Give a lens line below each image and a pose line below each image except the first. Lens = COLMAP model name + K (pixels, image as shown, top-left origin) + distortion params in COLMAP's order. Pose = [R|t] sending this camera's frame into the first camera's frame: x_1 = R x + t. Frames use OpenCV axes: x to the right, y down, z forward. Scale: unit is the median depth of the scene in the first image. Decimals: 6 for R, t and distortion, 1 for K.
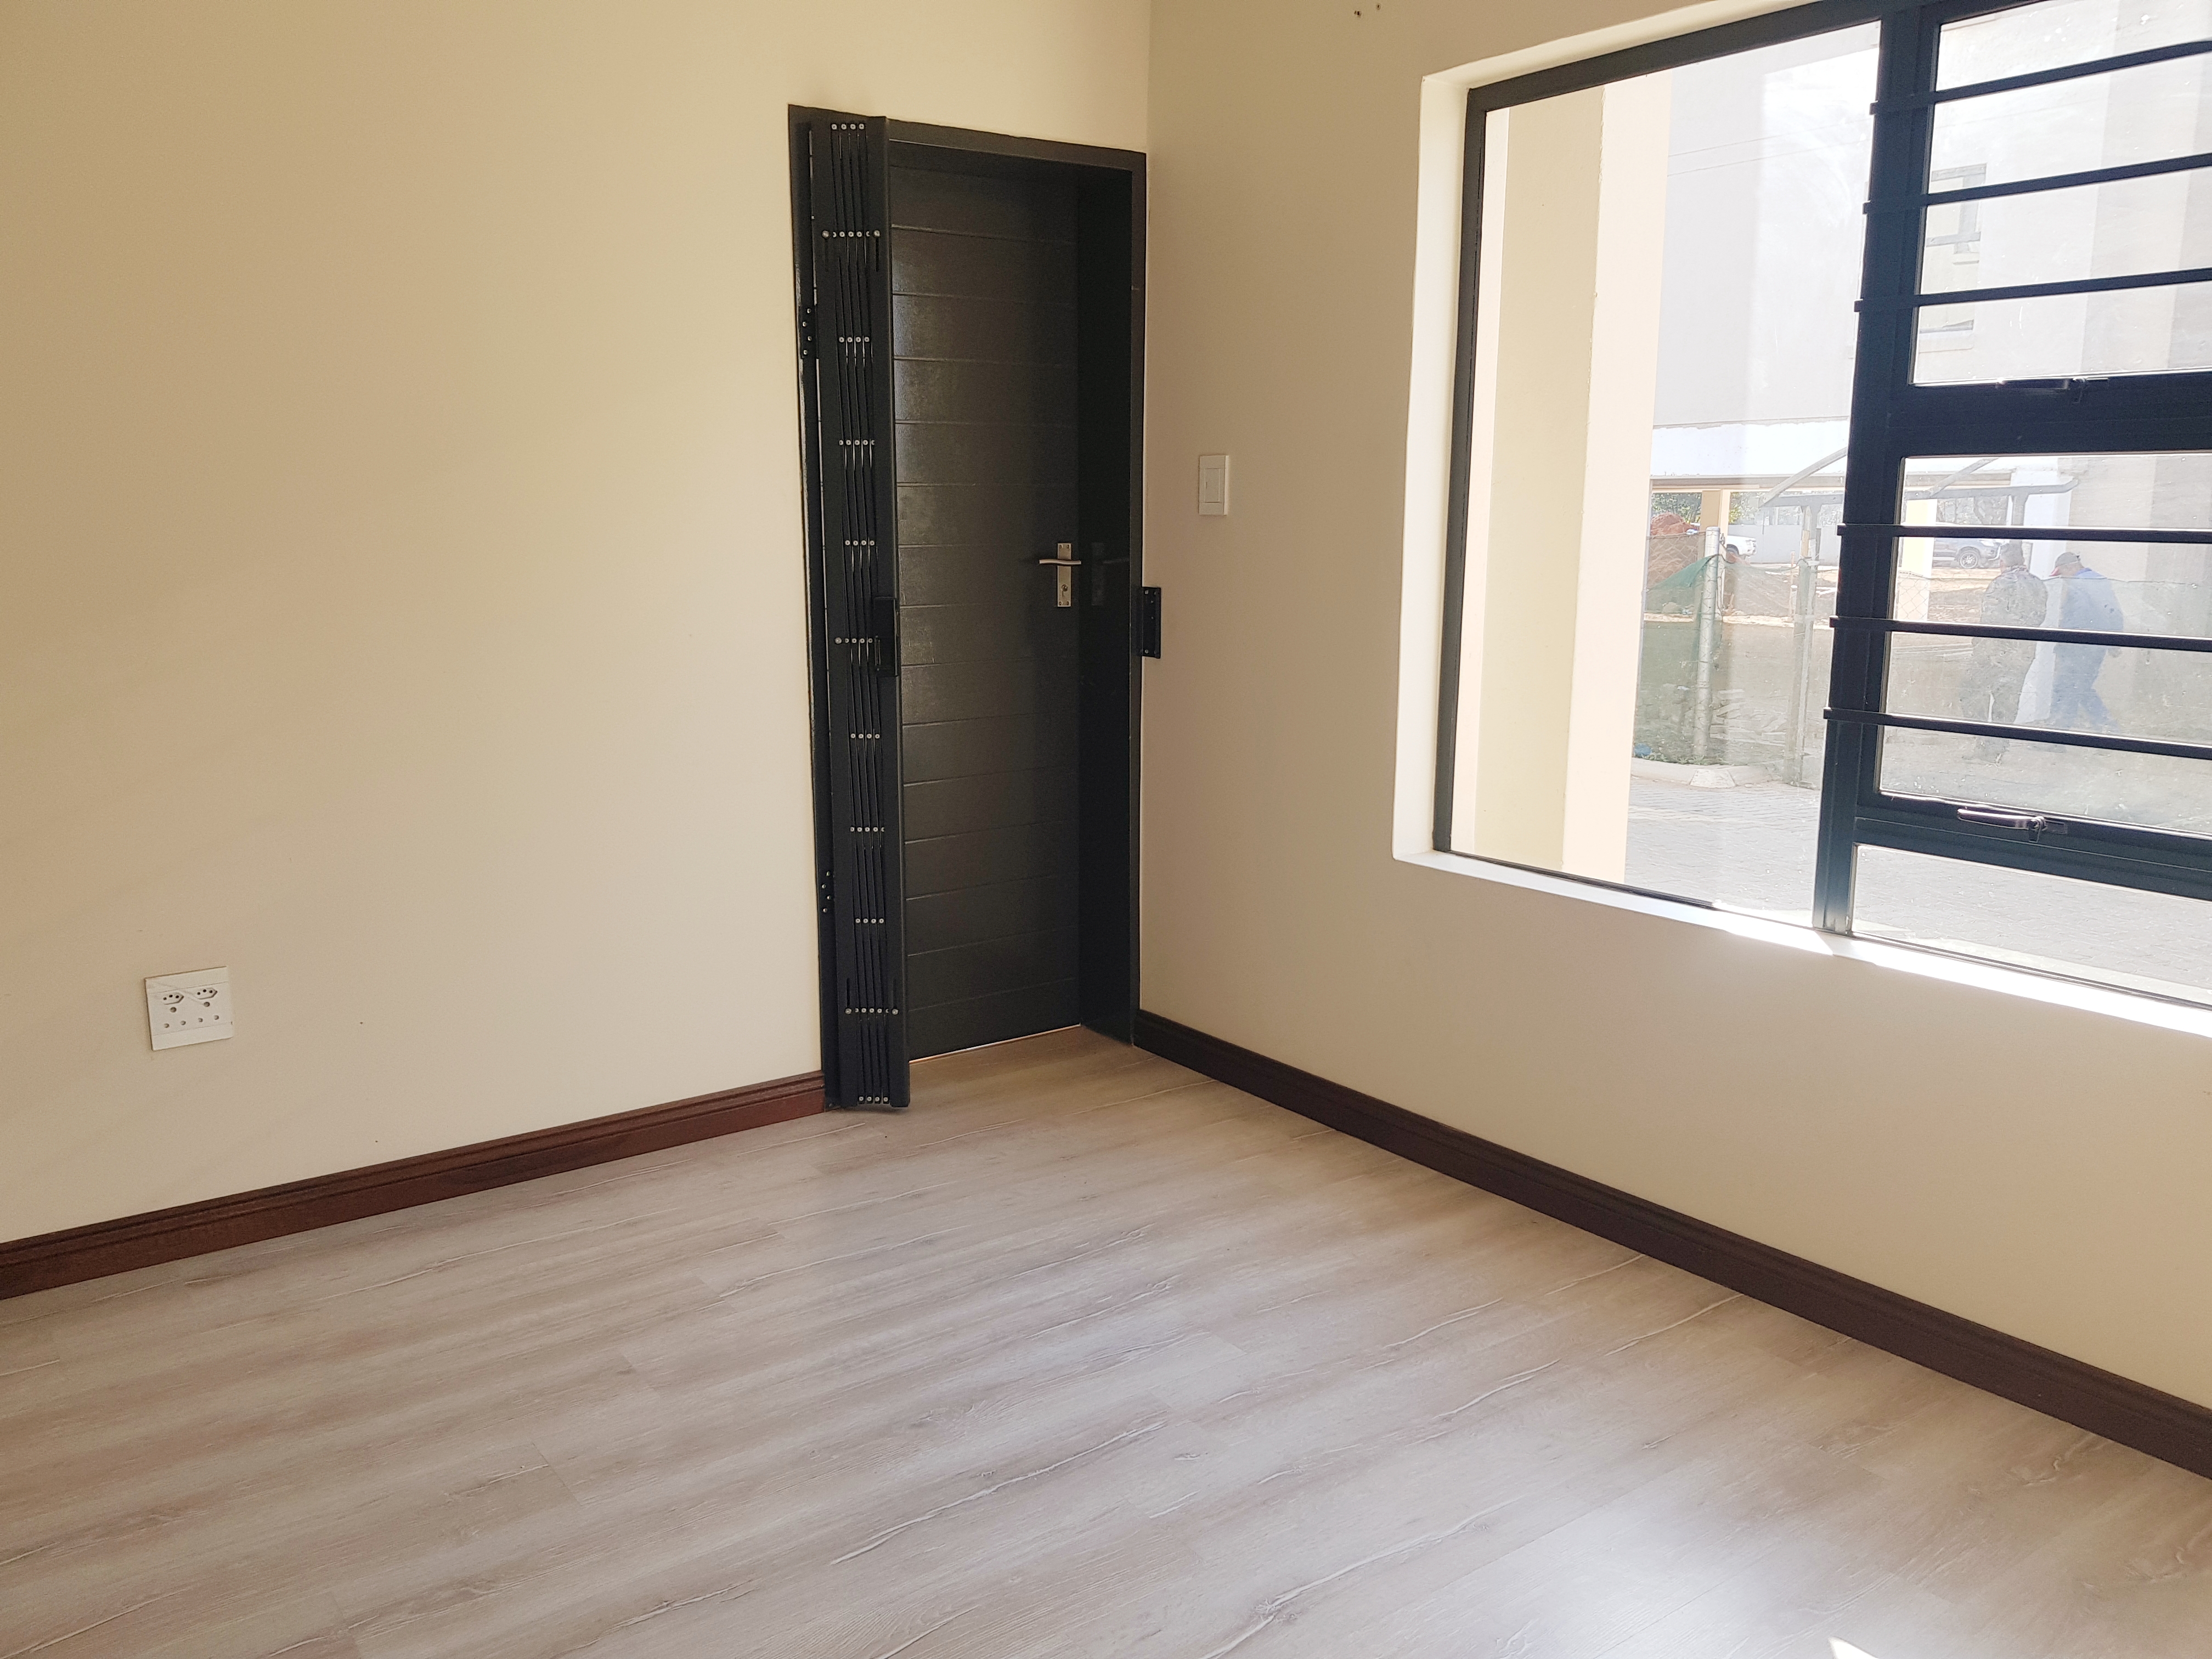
lens RADIAL K [[1681.2, 0, 1104.4], [0, 1681.2, 822.3], [0, 0, 1]] dist [0.091463, -0.102572]
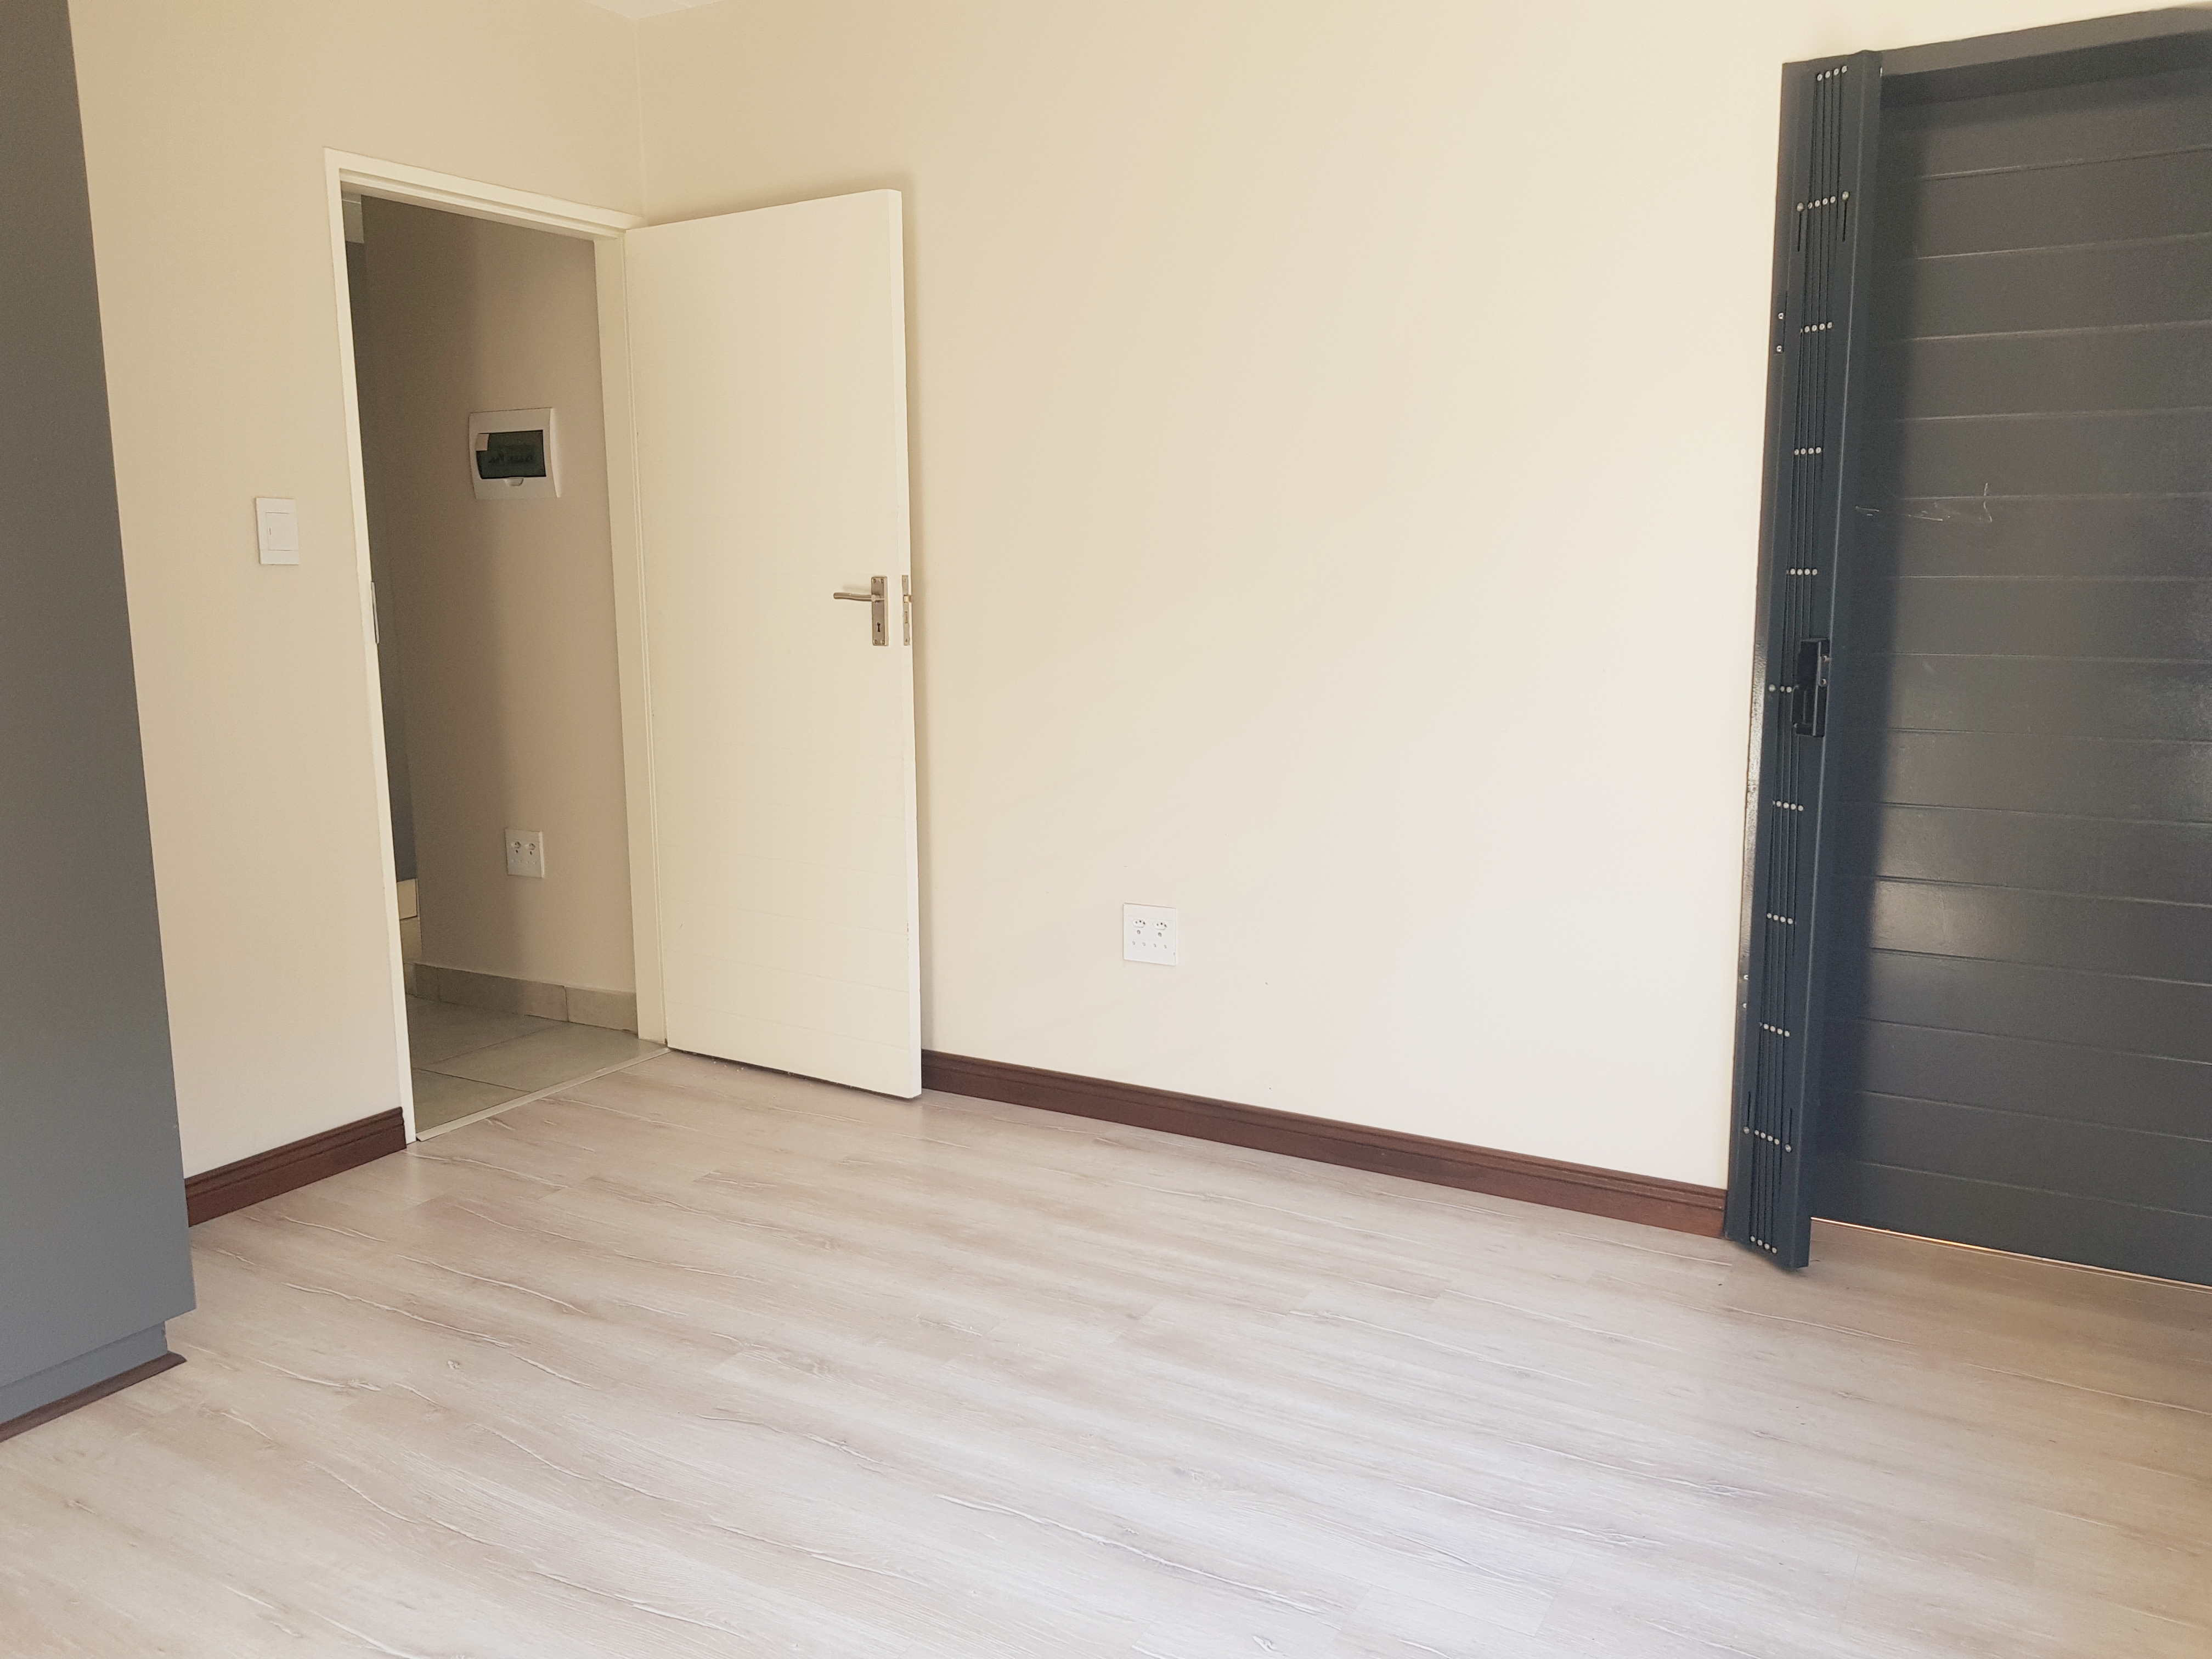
lens RADIAL K [[1723.4, 0, 1096.6], [0, 1723.4, 825.6], [0, 0, 1]] dist [0.101160, -0.176701]
pose [[0.421494, 0.148602, -0.894572, 0.602790], [-0.163960, 0.982712, 0.085991, -0.076899], [0.891885, 0.110430, 0.438572, 0.399277]]
